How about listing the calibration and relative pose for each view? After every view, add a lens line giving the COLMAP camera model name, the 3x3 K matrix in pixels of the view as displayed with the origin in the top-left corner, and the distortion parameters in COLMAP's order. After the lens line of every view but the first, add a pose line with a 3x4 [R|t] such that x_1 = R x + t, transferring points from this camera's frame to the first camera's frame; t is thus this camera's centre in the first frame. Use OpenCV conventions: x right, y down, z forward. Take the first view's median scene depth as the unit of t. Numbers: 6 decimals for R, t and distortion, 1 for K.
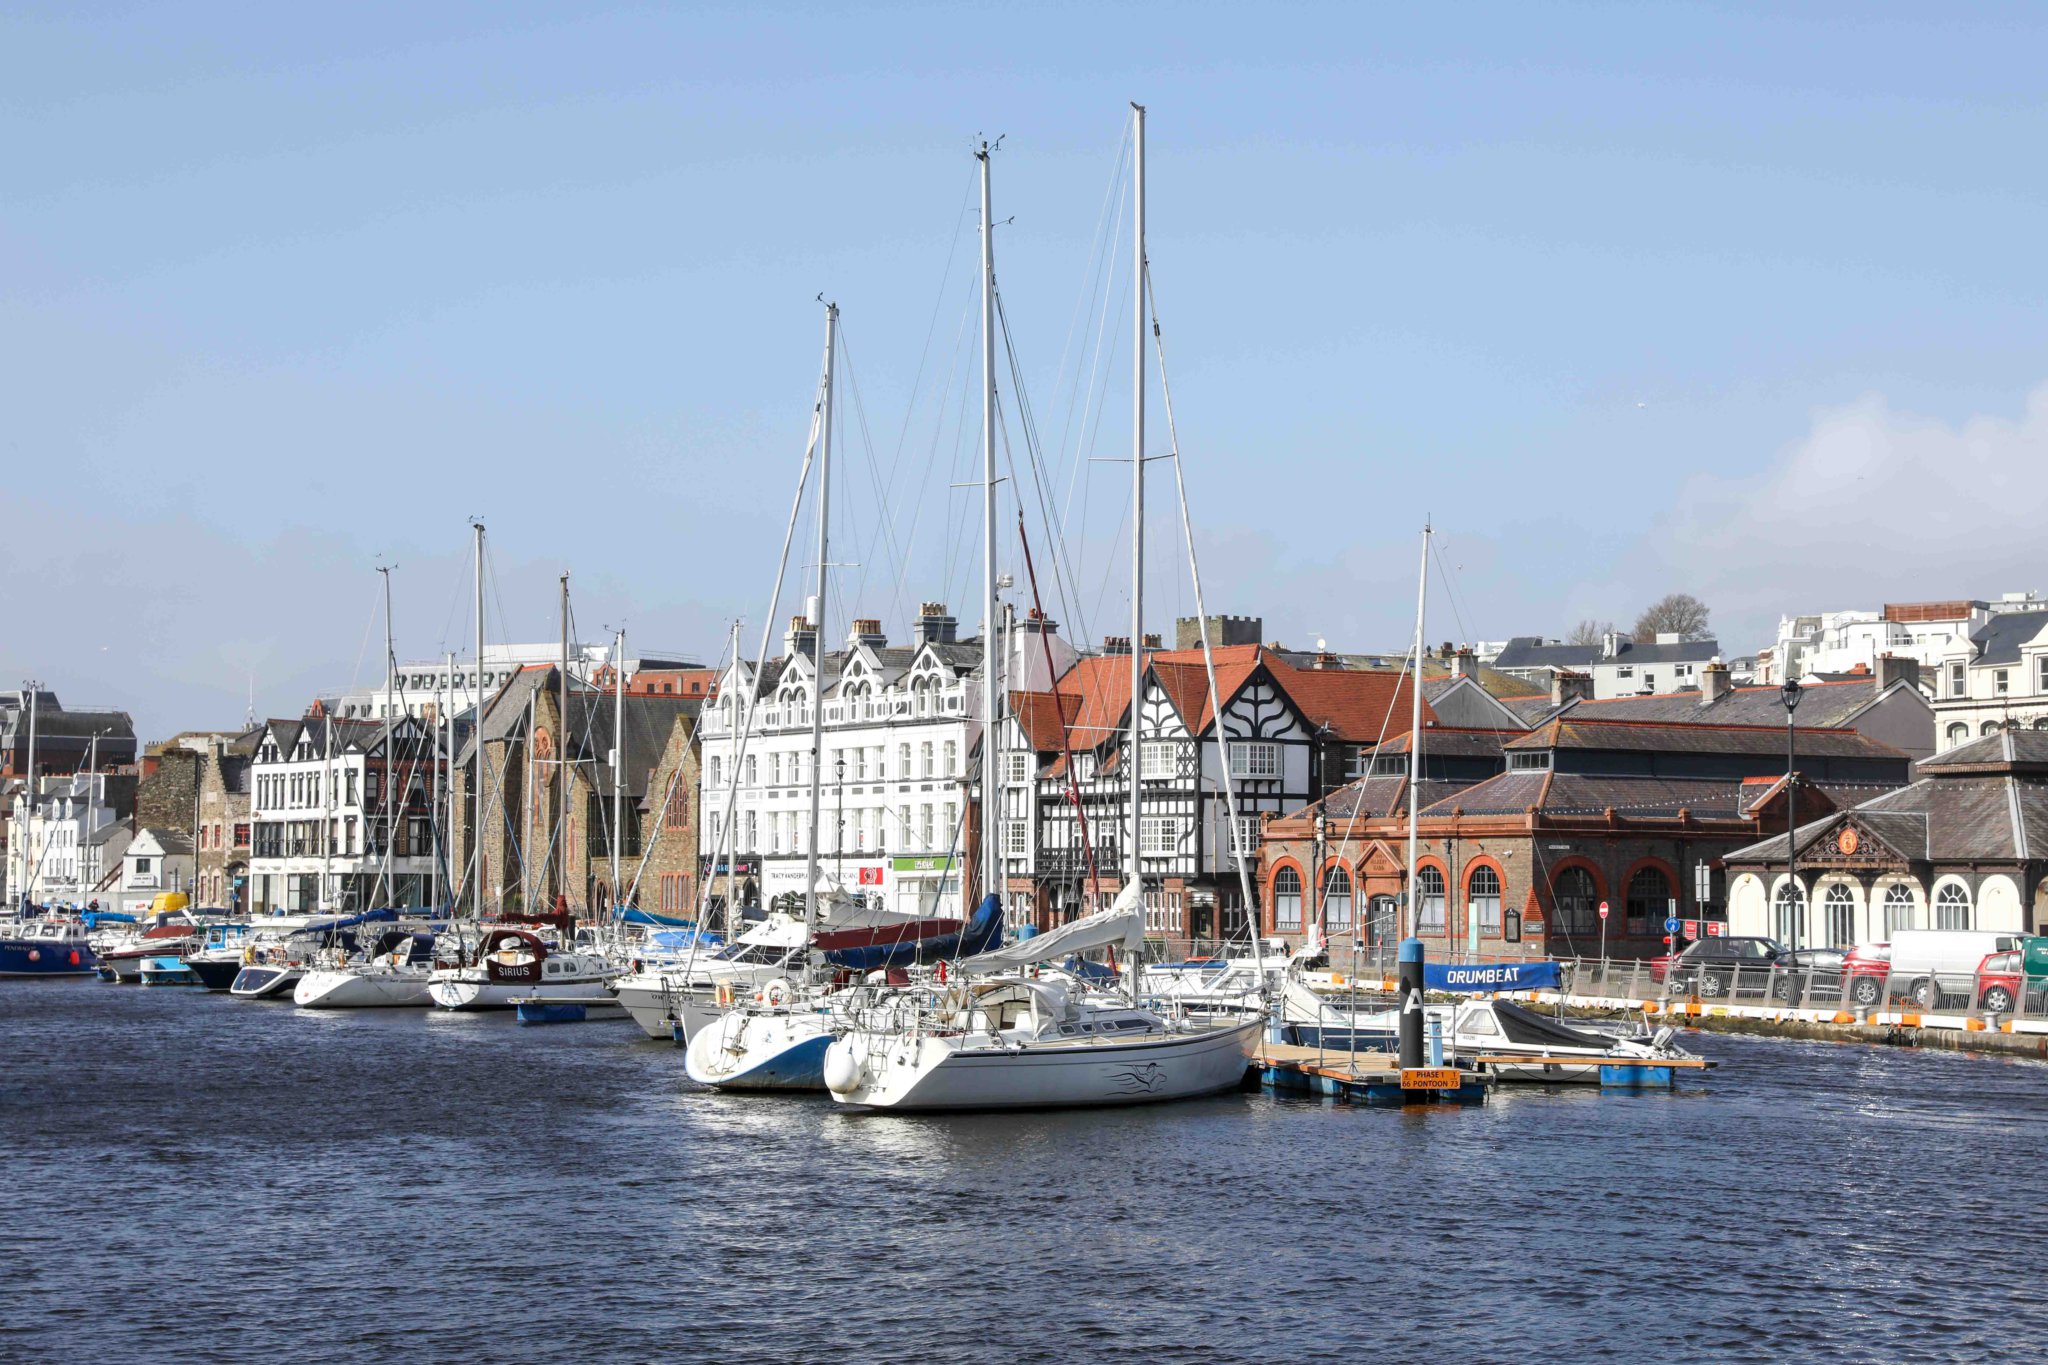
lens RADIAL K [[4118.3, 0, 1024.2], [0, 4118.3, 685.9], [0, 0, 1]] dist [0.236181, 0.000000]
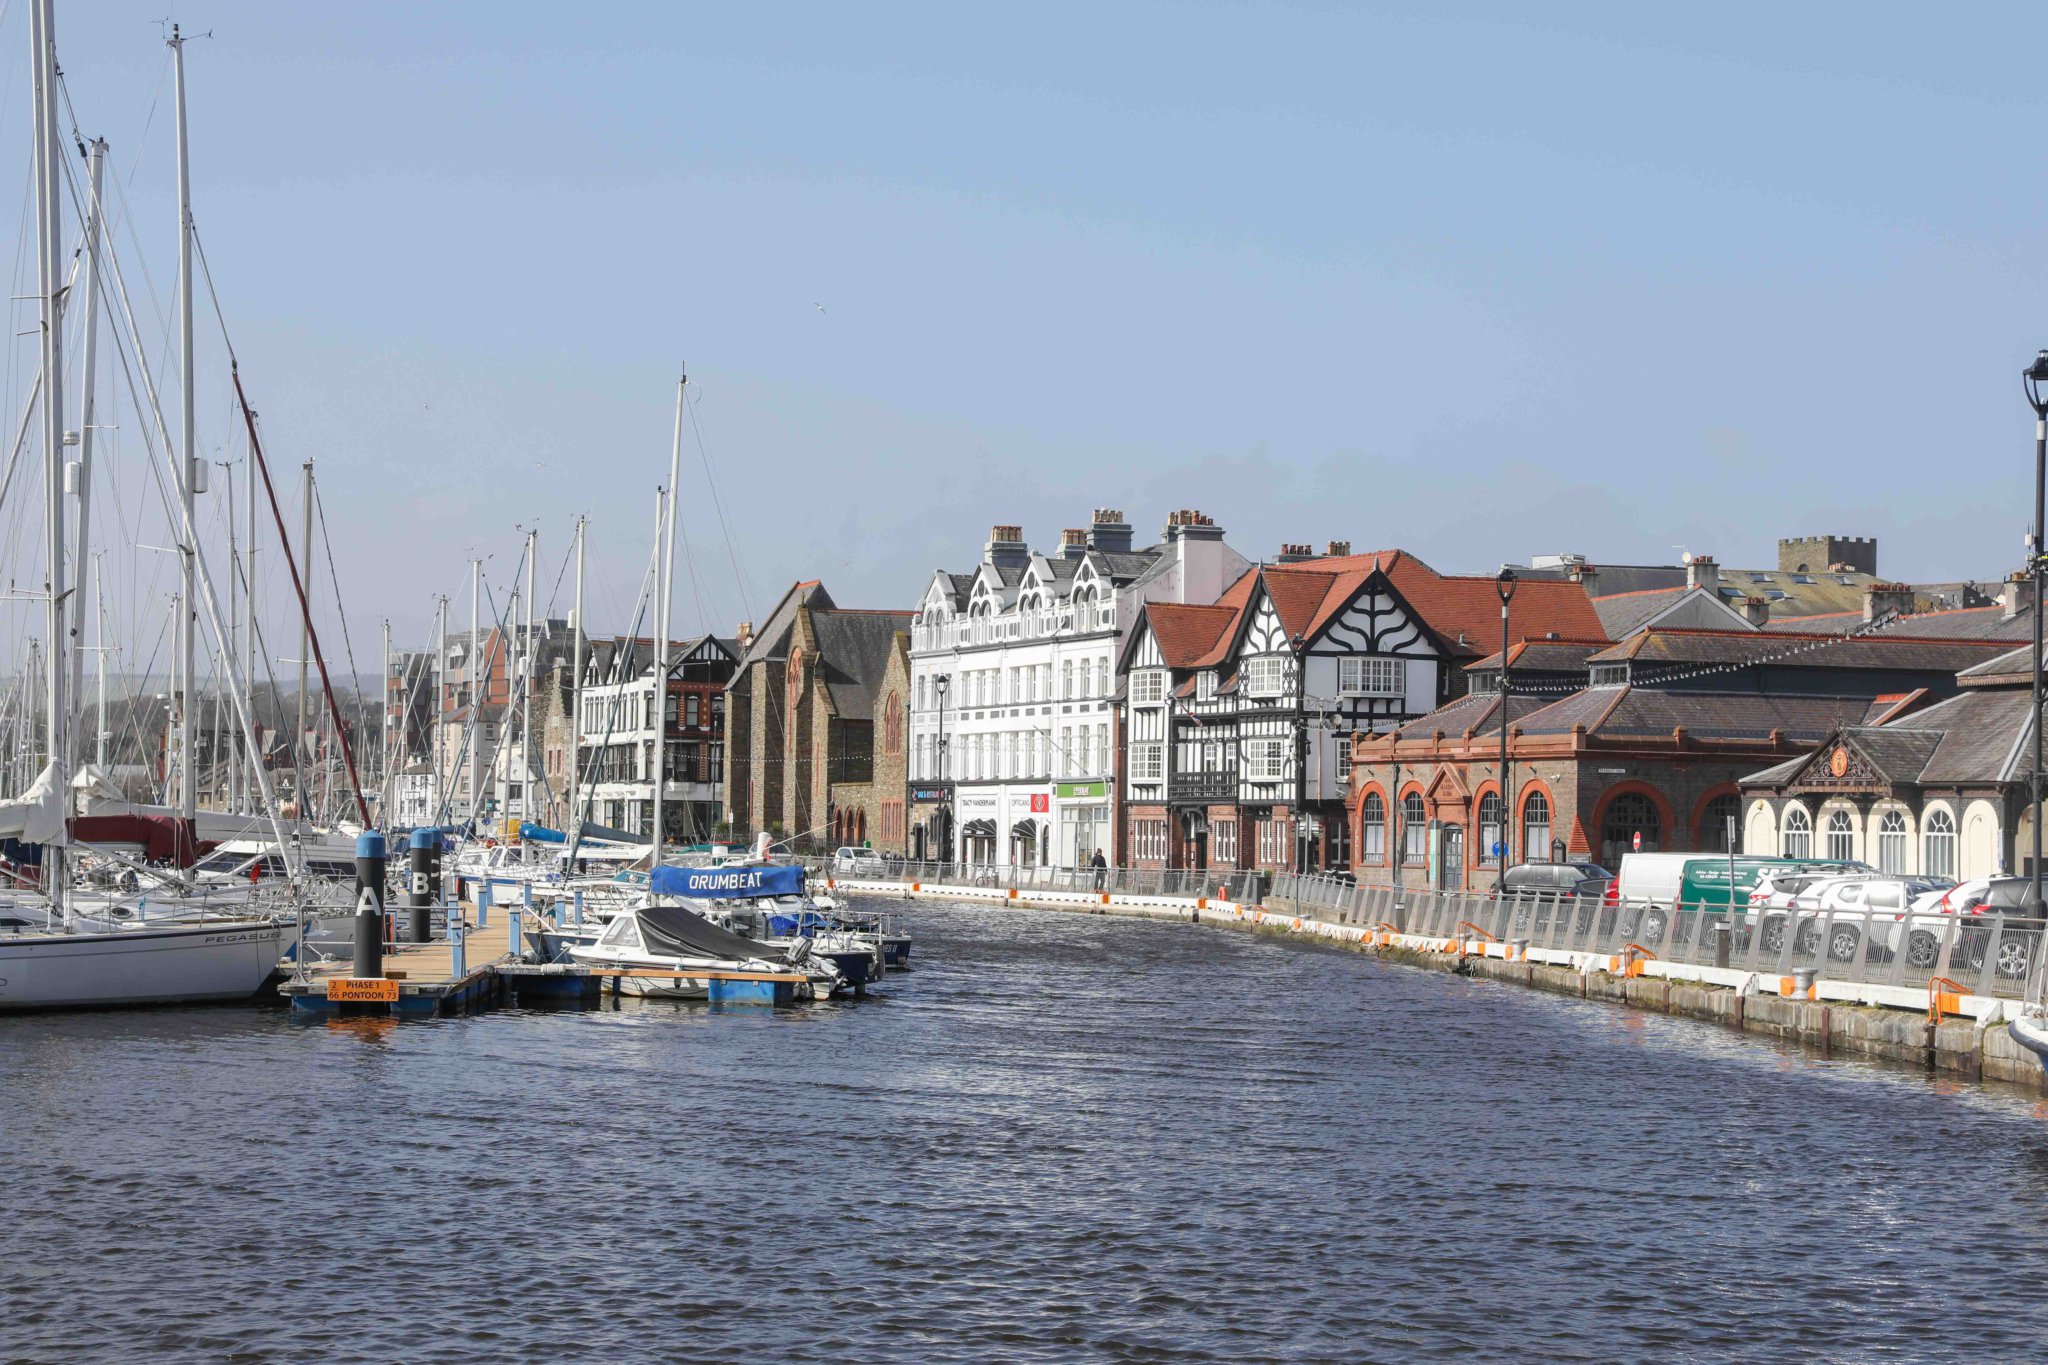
lens RADIAL K [[4309.1, 0, 1023.4], [0, 4309.1, 691.5], [0, 0, 1]] dist [0.333853, 0.000000]
pose [[0.974760, 0.003373, -0.223230, 0.194044], [-0.000283, 0.999904, 0.013874, 0.008126], [0.223256, -0.013460, 0.974667, 0.055098]]
